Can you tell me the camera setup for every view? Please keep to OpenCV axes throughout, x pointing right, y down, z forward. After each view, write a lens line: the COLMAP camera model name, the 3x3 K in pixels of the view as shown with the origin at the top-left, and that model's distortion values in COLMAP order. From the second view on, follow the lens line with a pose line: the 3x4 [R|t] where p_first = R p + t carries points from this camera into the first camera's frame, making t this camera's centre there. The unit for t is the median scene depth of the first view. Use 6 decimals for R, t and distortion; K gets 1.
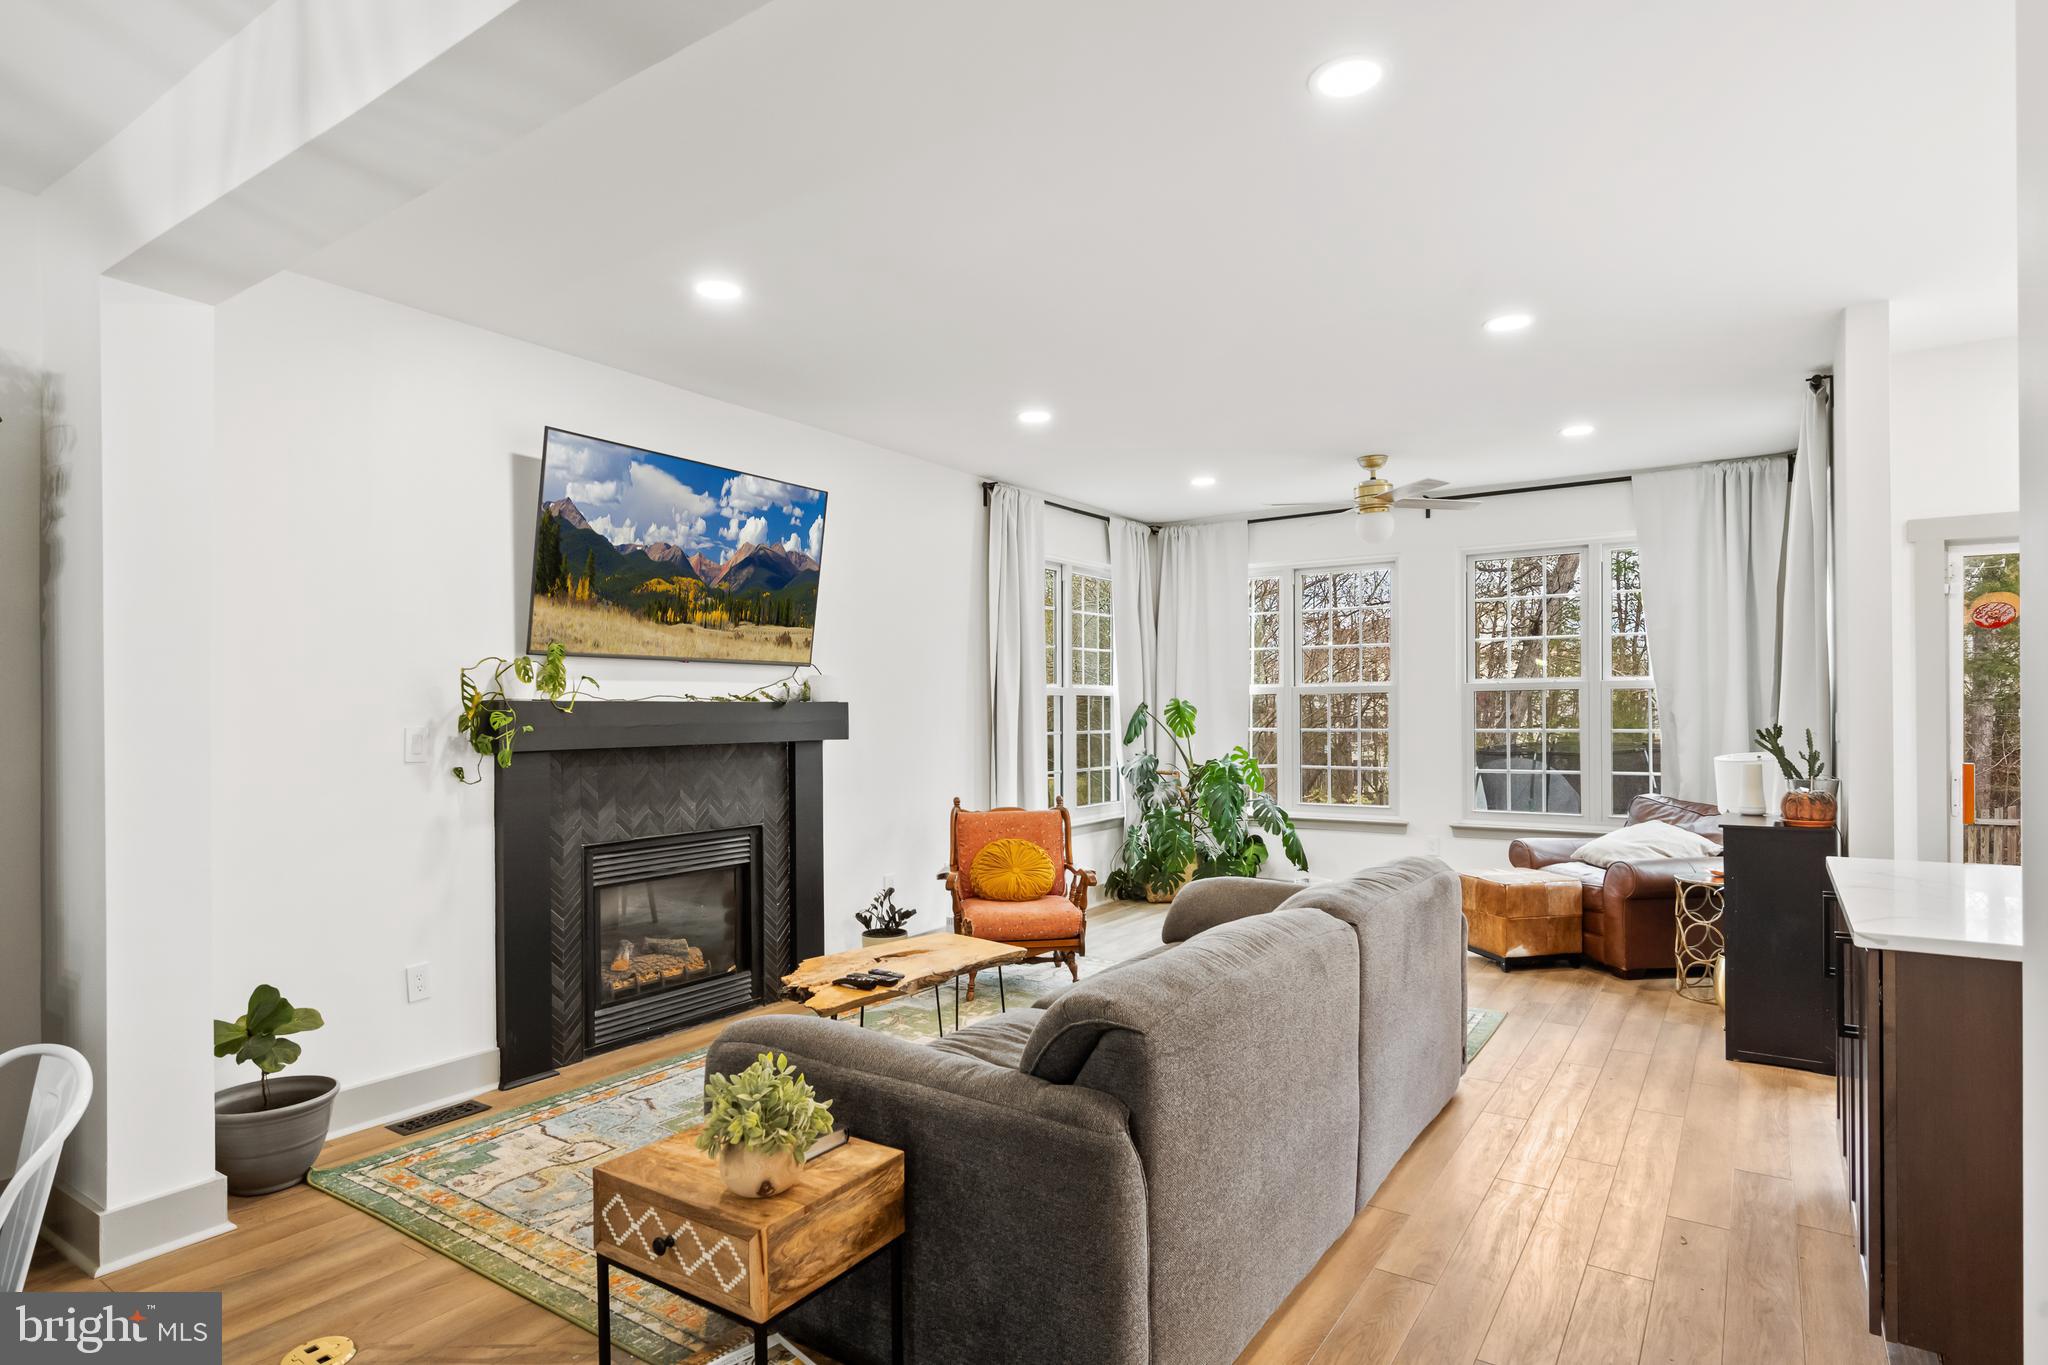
lens RADIAL K [[1057.1, 0, 1009.5], [0, 1057.1, 697.4], [0, 0, 1]] dist [0.001443, 0.002282]
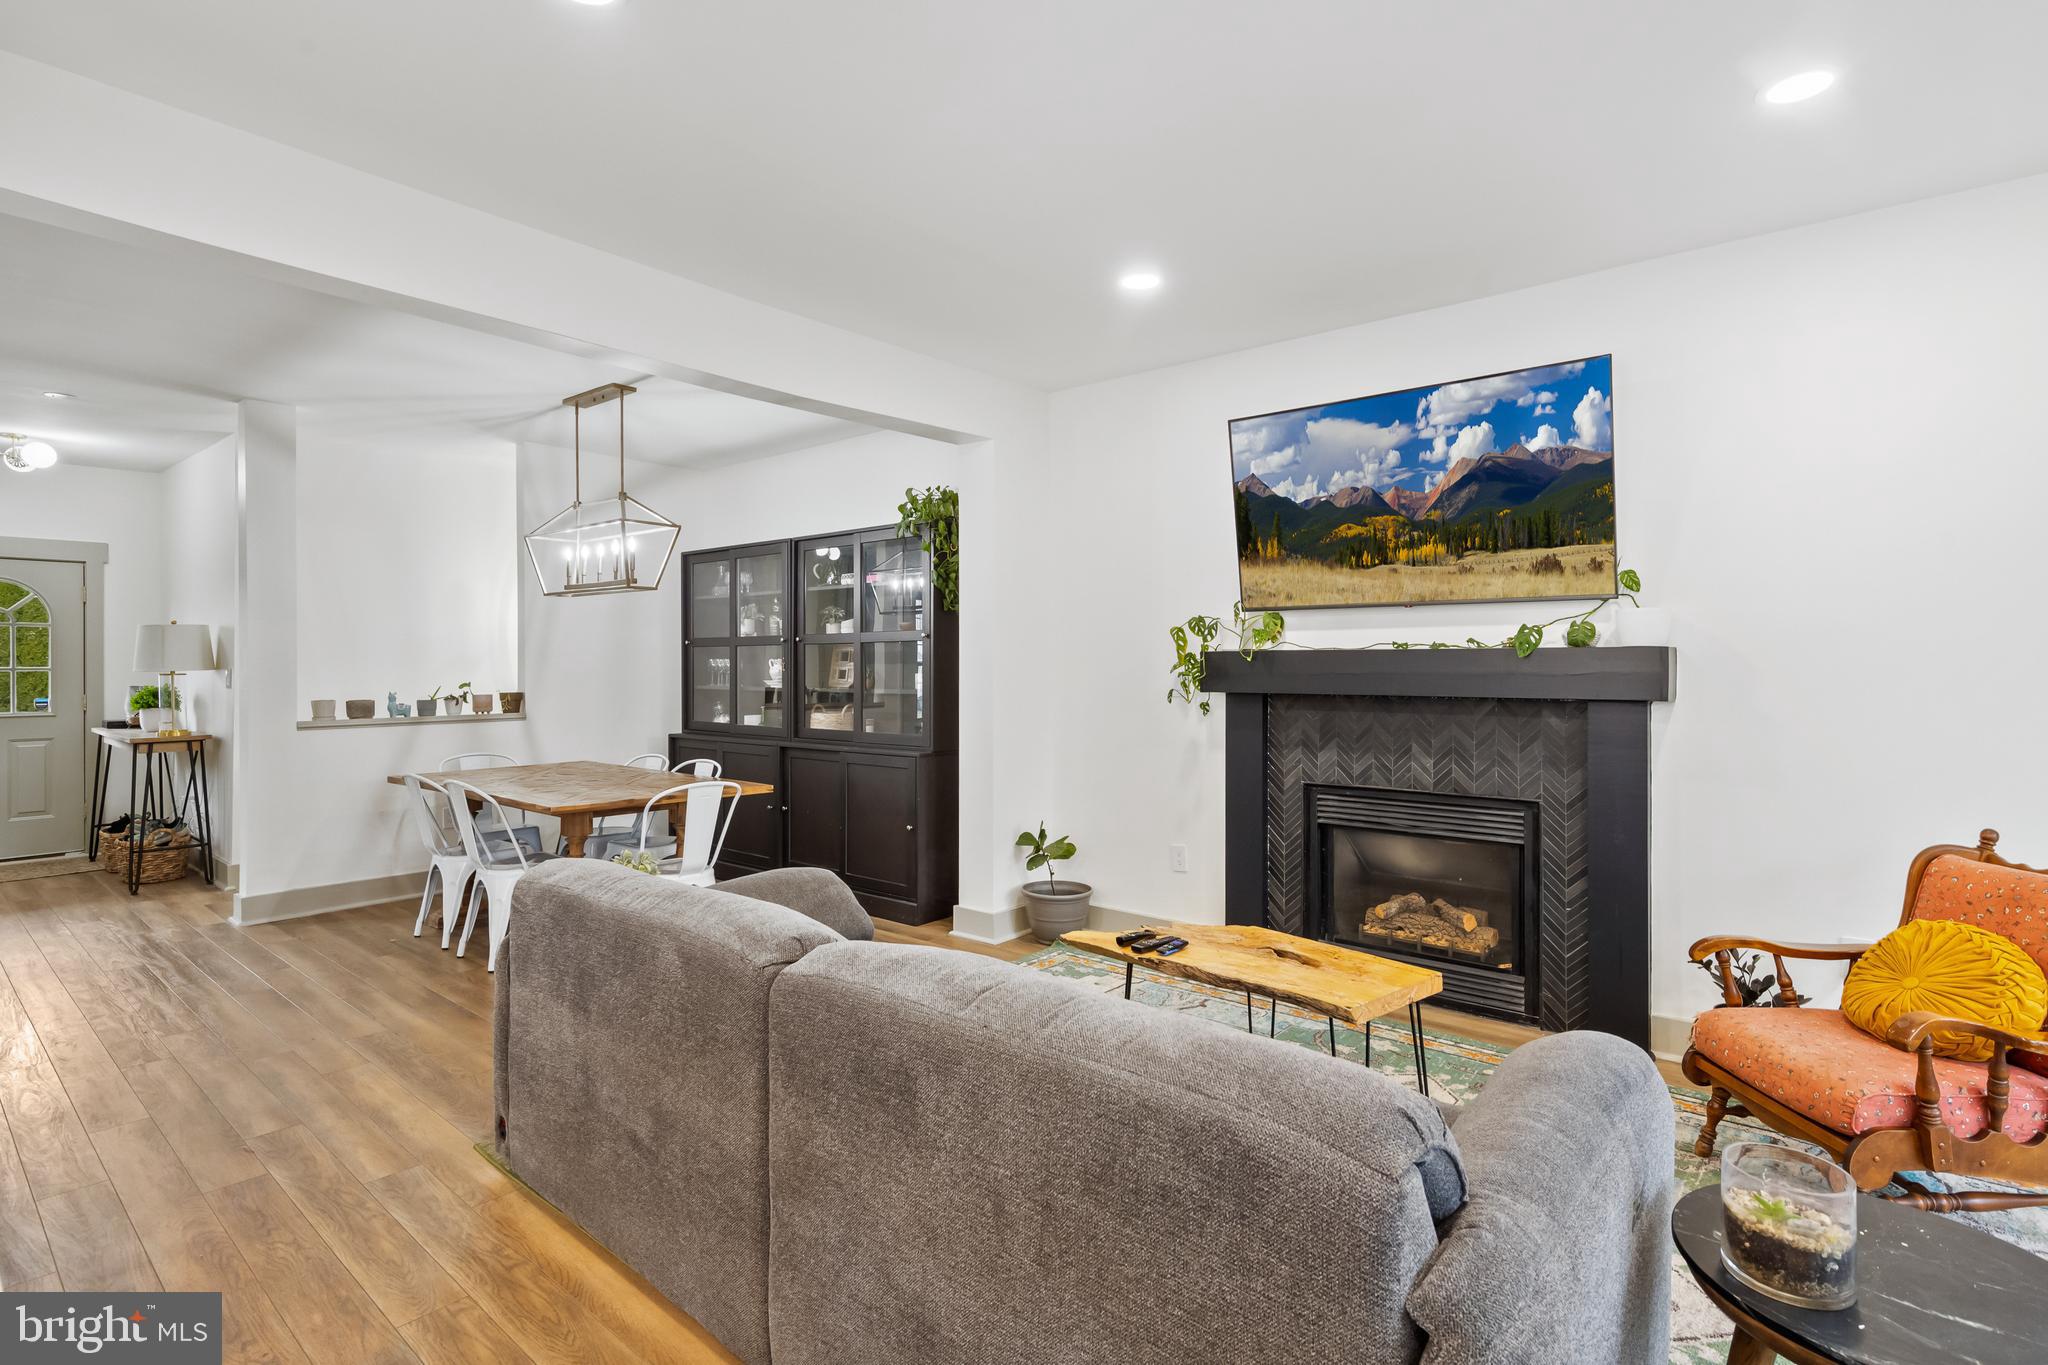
lens RADIAL K [[1000.3, 0, 1028.2], [0, 1000.3, 647.0], [0, 0, 1]] dist [0.001820, 0.001156]
pose [[-0.089065, -0.006935, -0.996002, 0.520226], [0.016570, 0.999827, -0.008444, 0.004185], [0.995888, -0.017256, -0.088935, 0.650715]]
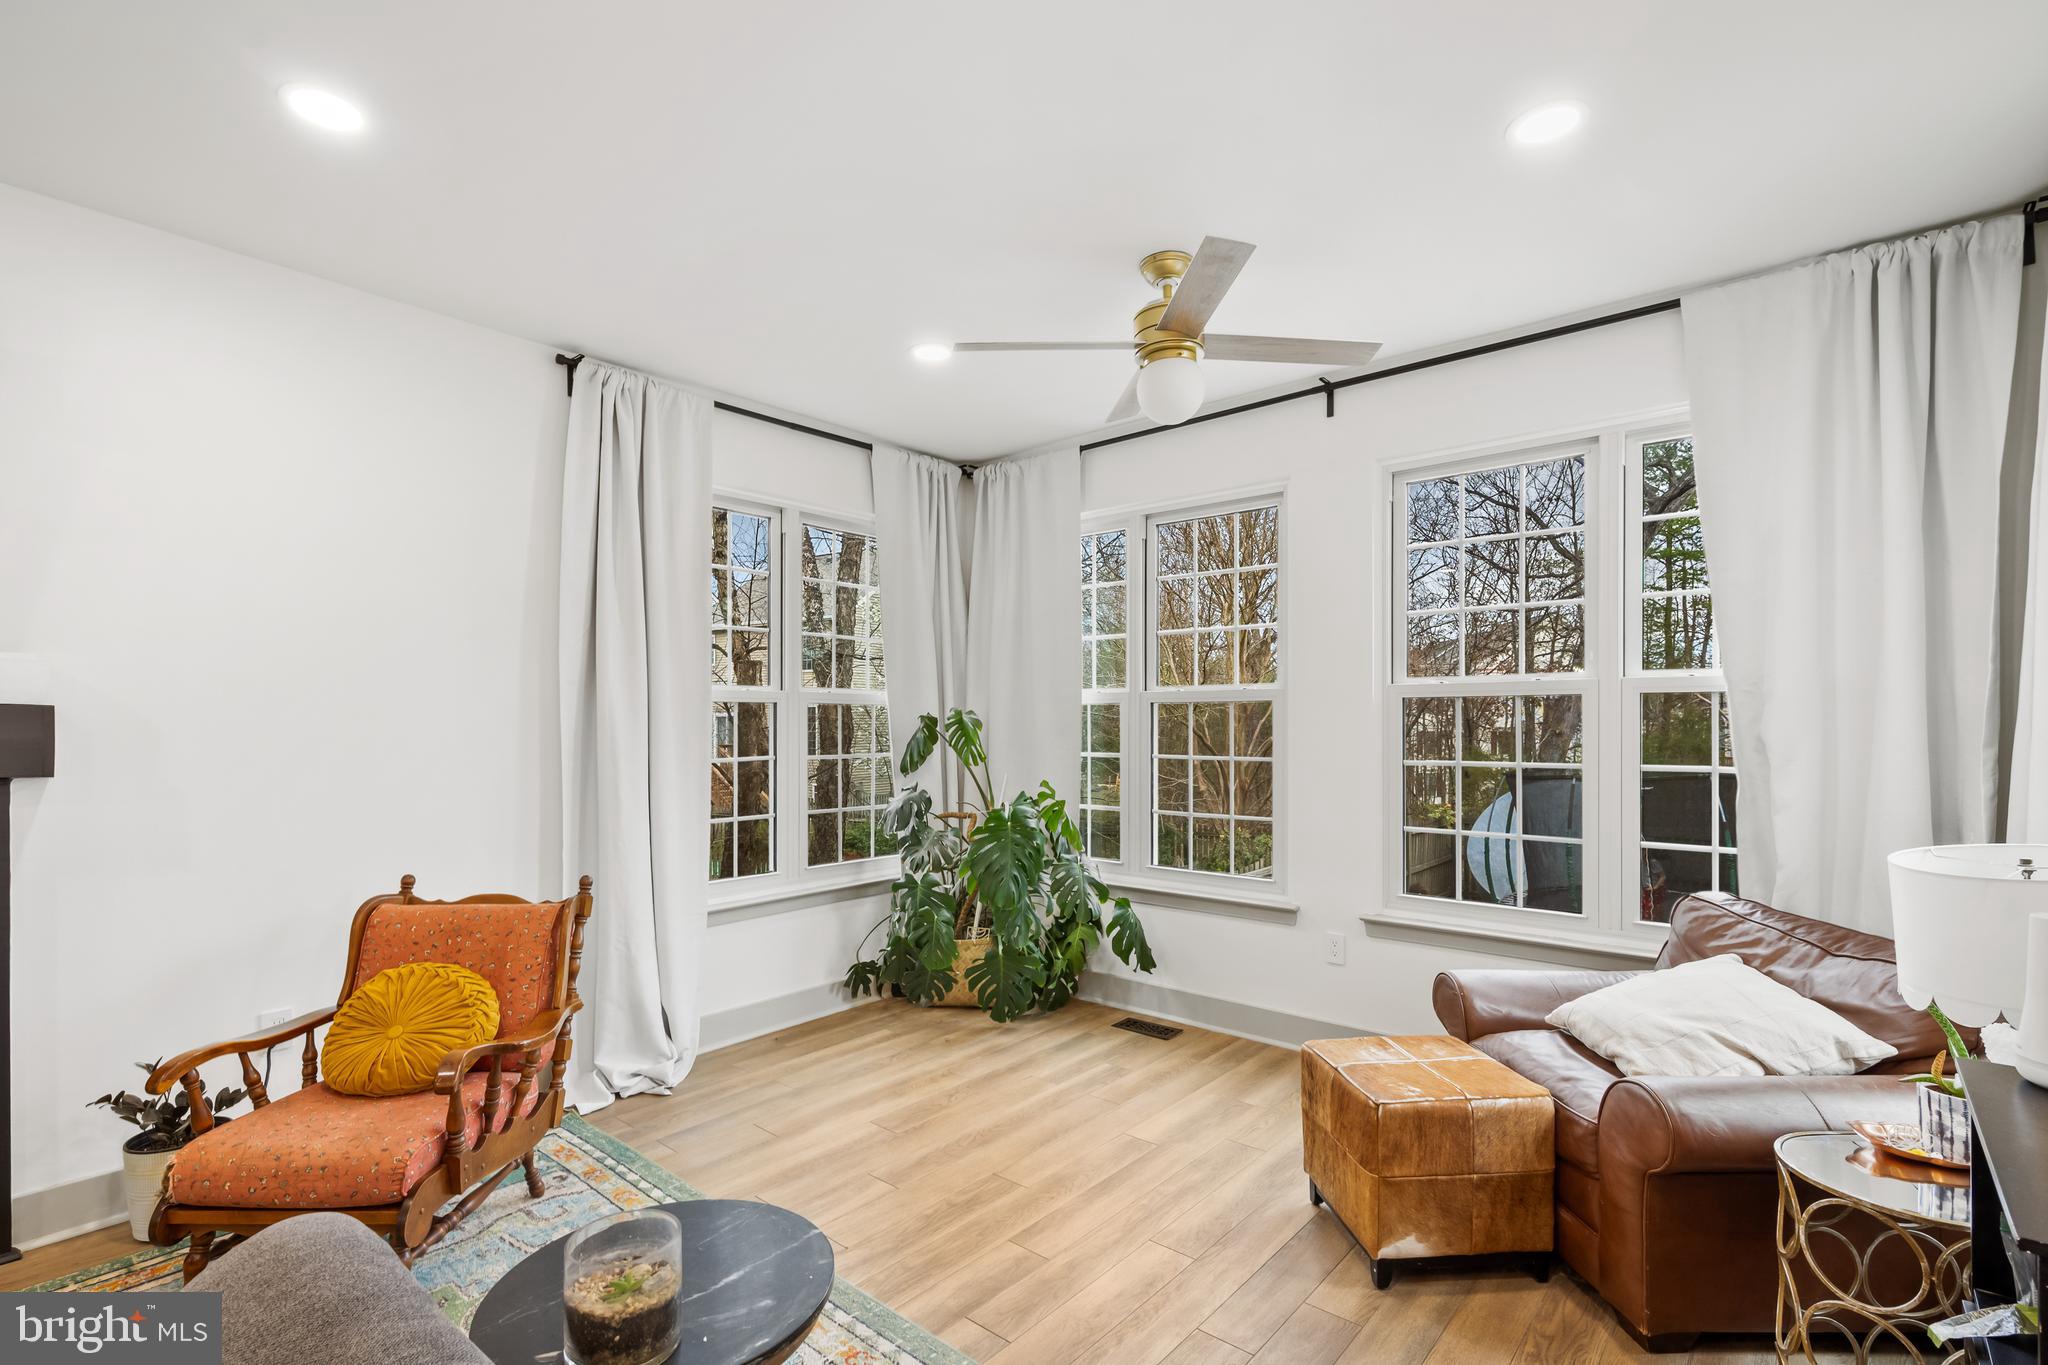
lens RADIAL K [[934.4, 0, 1006.3], [0, 934.4, 712.8], [0, 0, 1]] dist [-0.001465, 0.001686]
pose [[0.994086, 0.005174, -0.108473, 0.361570], [-0.005143, 0.999987, 0.000565, 0.005272], [0.108474, -0.000004, 0.994099, 0.591528]]
